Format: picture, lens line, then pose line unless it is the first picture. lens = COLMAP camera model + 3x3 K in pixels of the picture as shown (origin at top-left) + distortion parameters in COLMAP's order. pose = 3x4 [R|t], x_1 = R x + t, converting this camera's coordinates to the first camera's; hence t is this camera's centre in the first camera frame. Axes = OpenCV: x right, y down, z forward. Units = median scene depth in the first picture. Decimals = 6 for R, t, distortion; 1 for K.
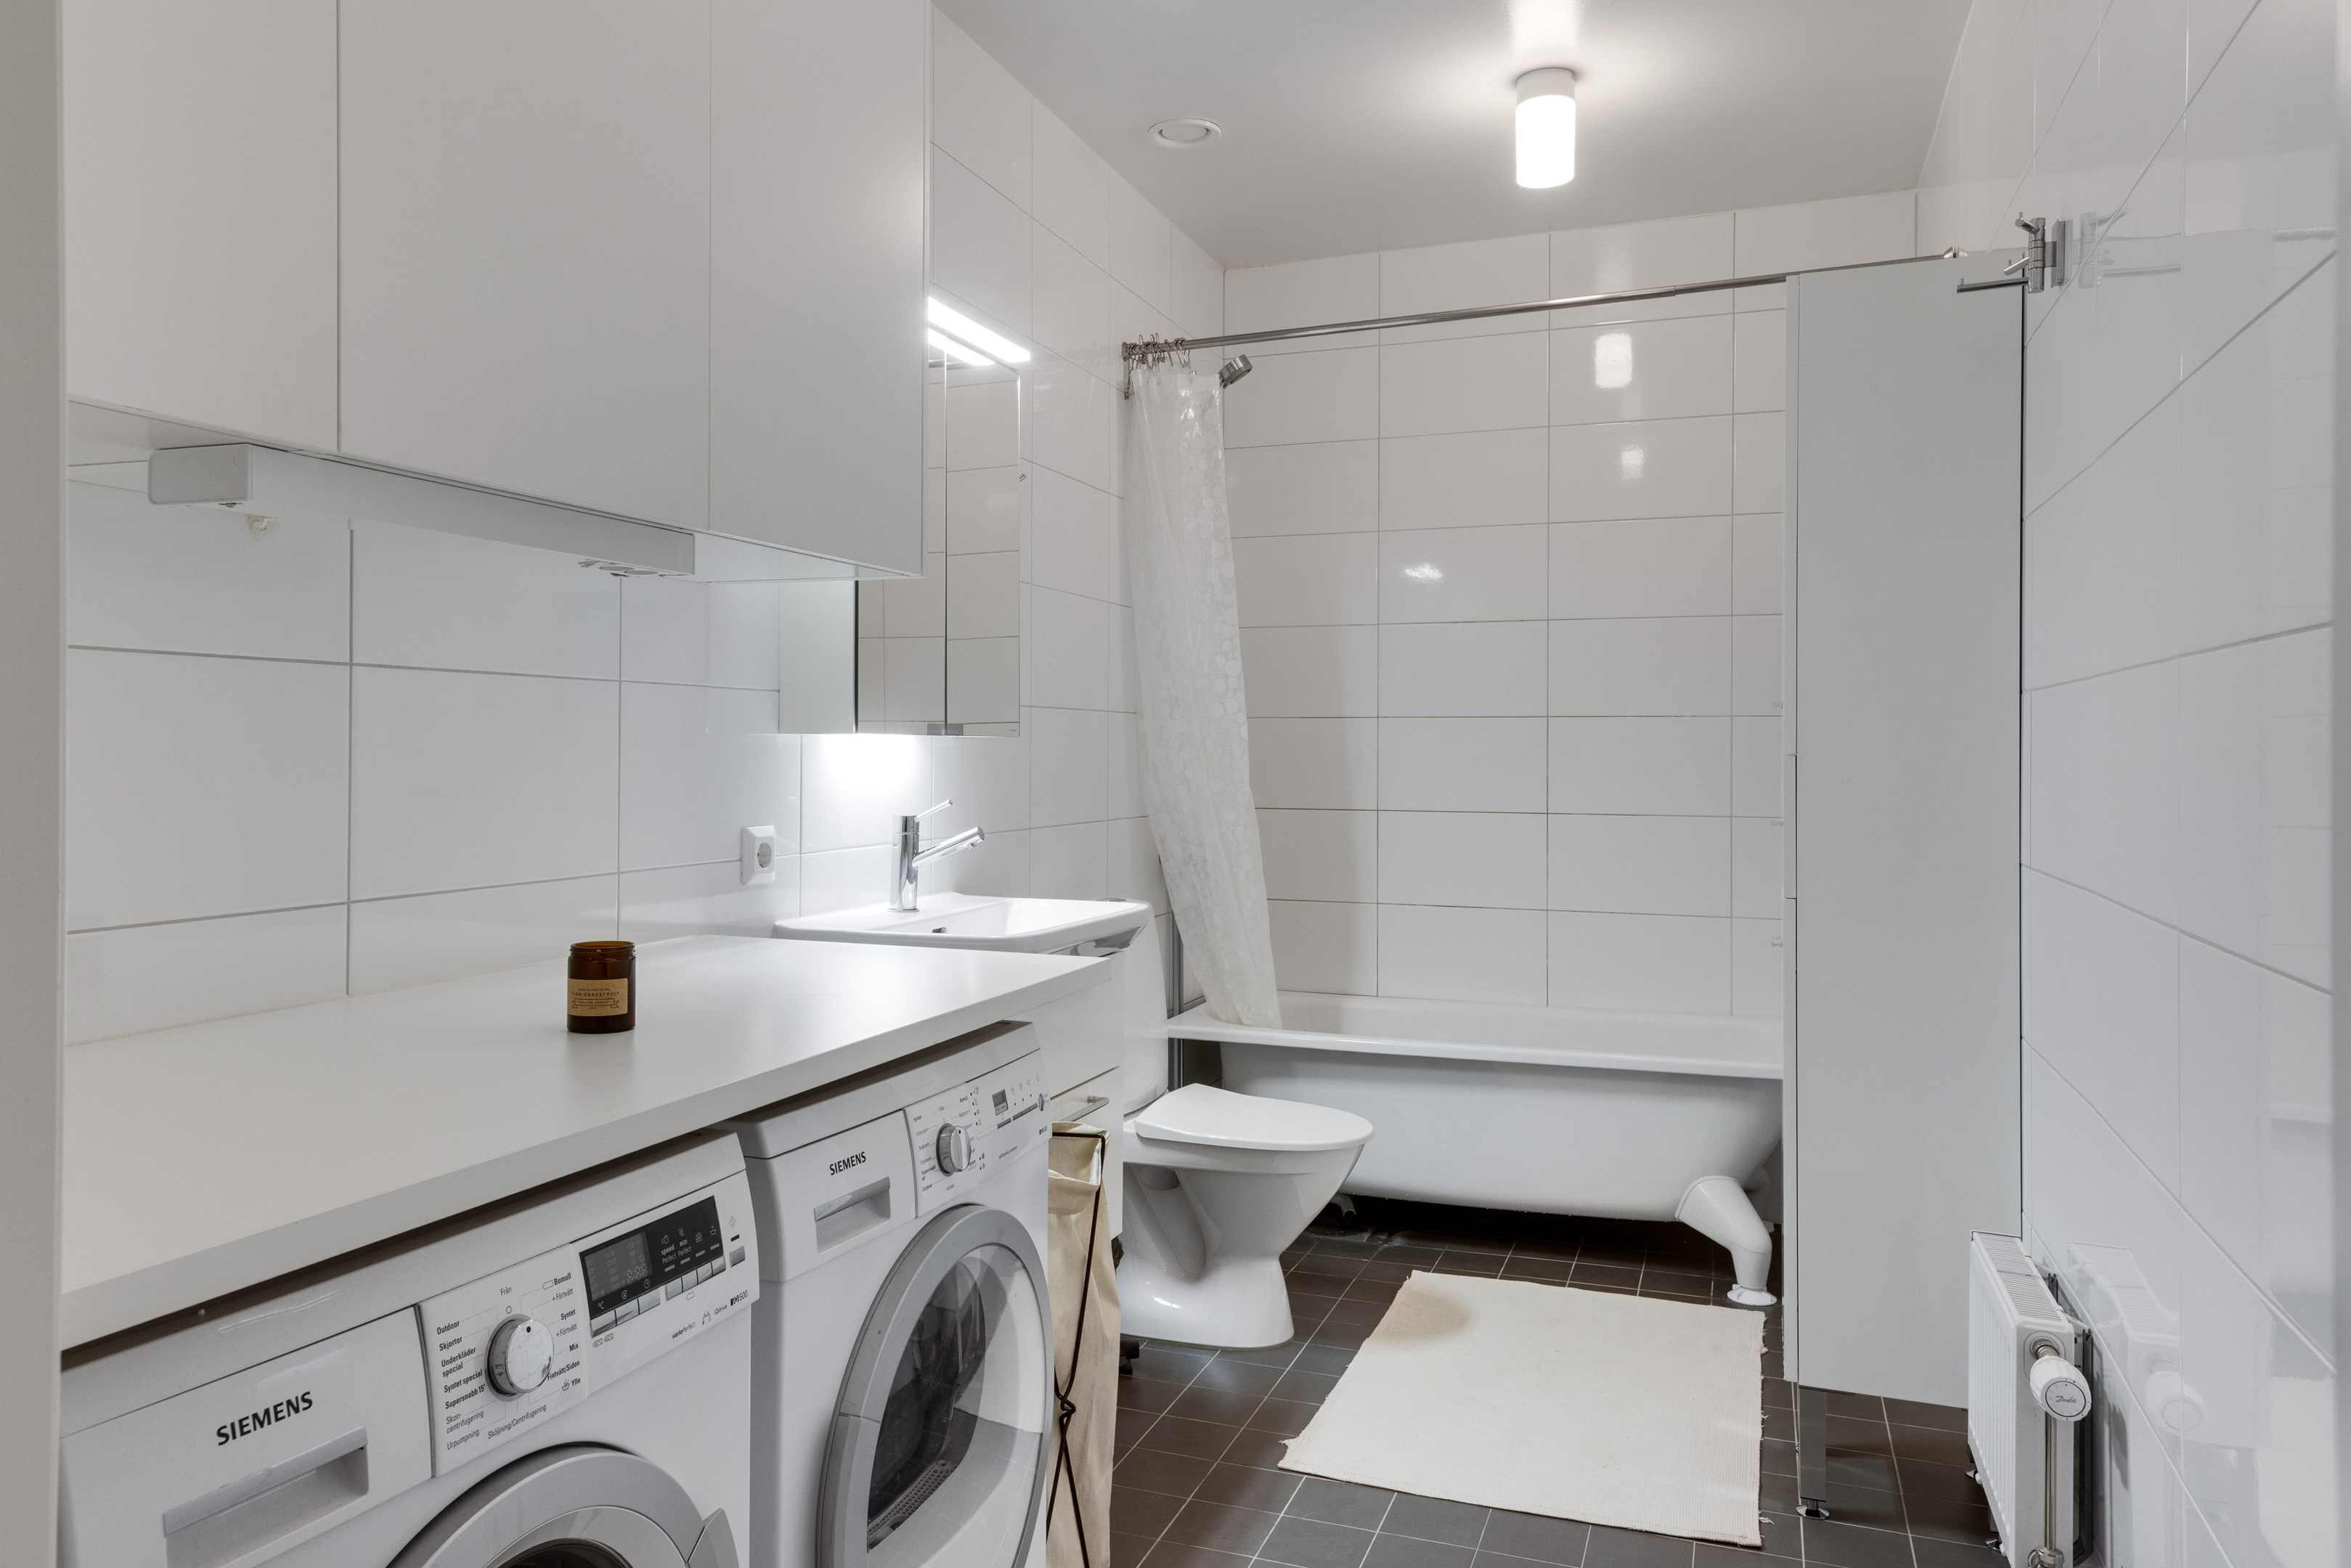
lens RADIAL K [[1618.5, 0, 1175.5], [0, 1618.5, 784.0], [0, 0, 1]] dist [0.004912, 0.000251]
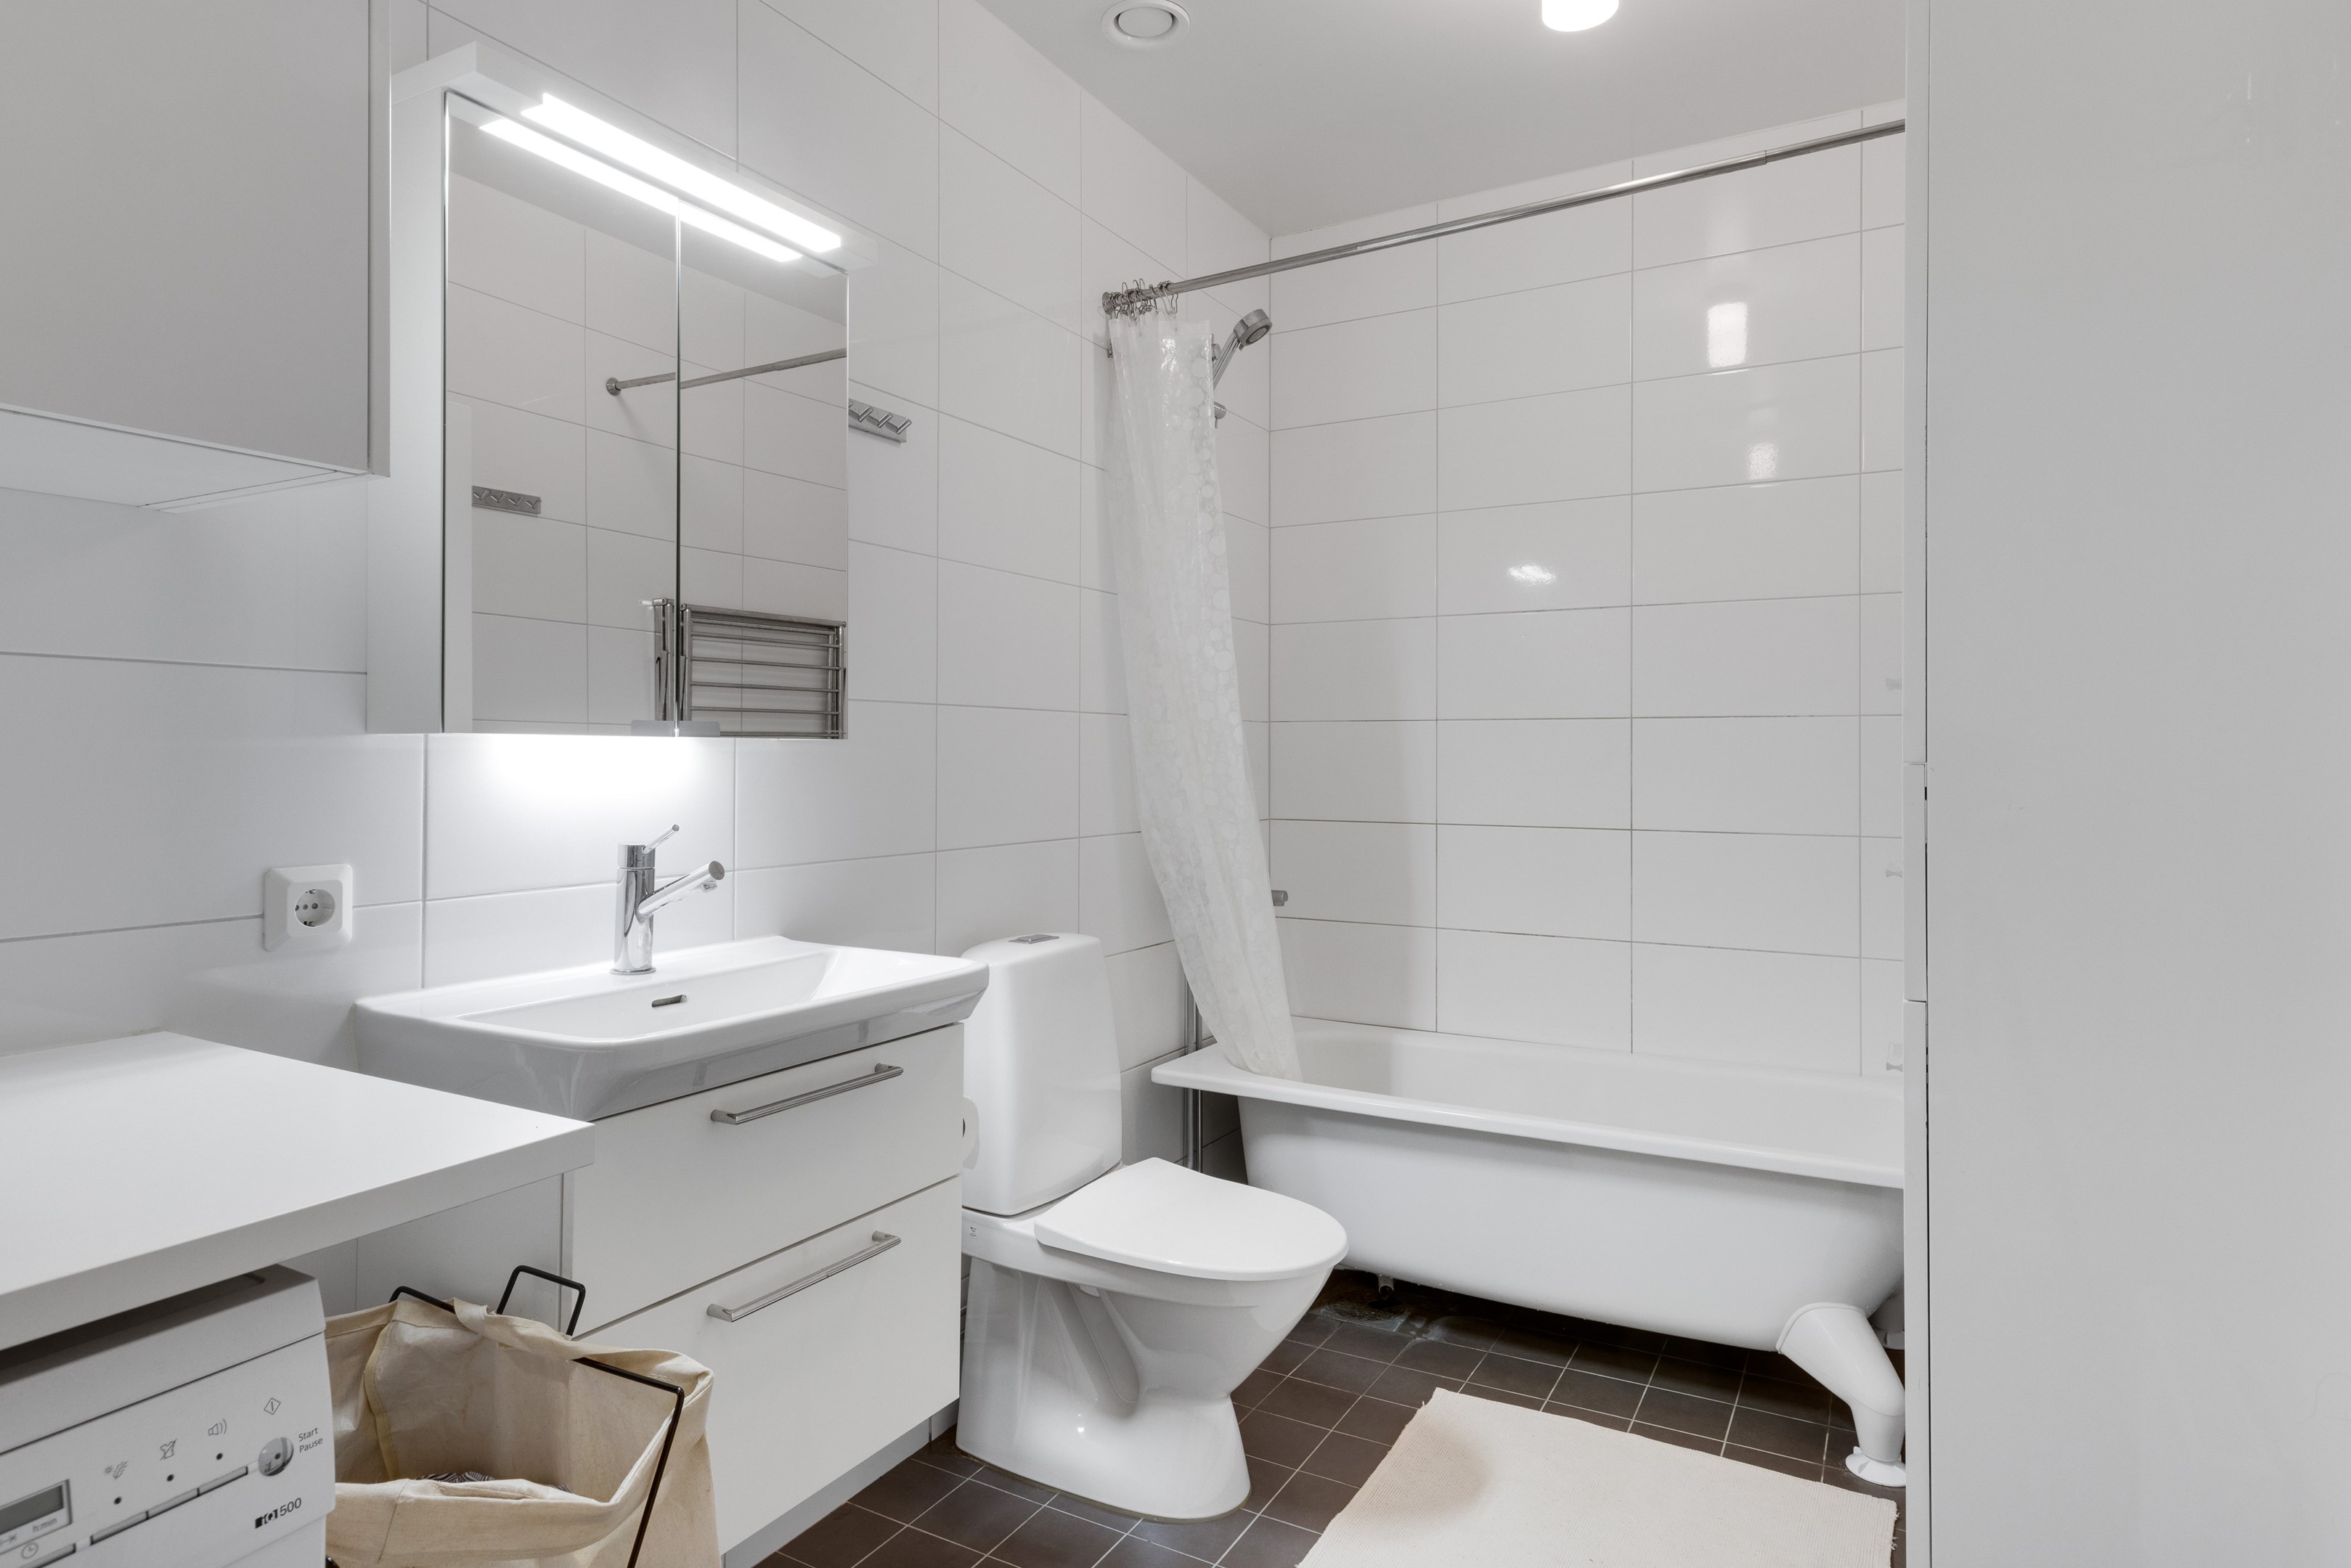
lens RADIAL K [[1307.2, 0, 1172.5], [0, 1307.2, 771.4], [0, 0, 1]] dist [-0.003159, 0.011074]
pose [[0.984786, -0.000032, -0.173774, 0.128799], [-0.001786, 0.999945, -0.010305, -0.005891], [0.173764, 0.010459, 0.984732, 0.315958]]
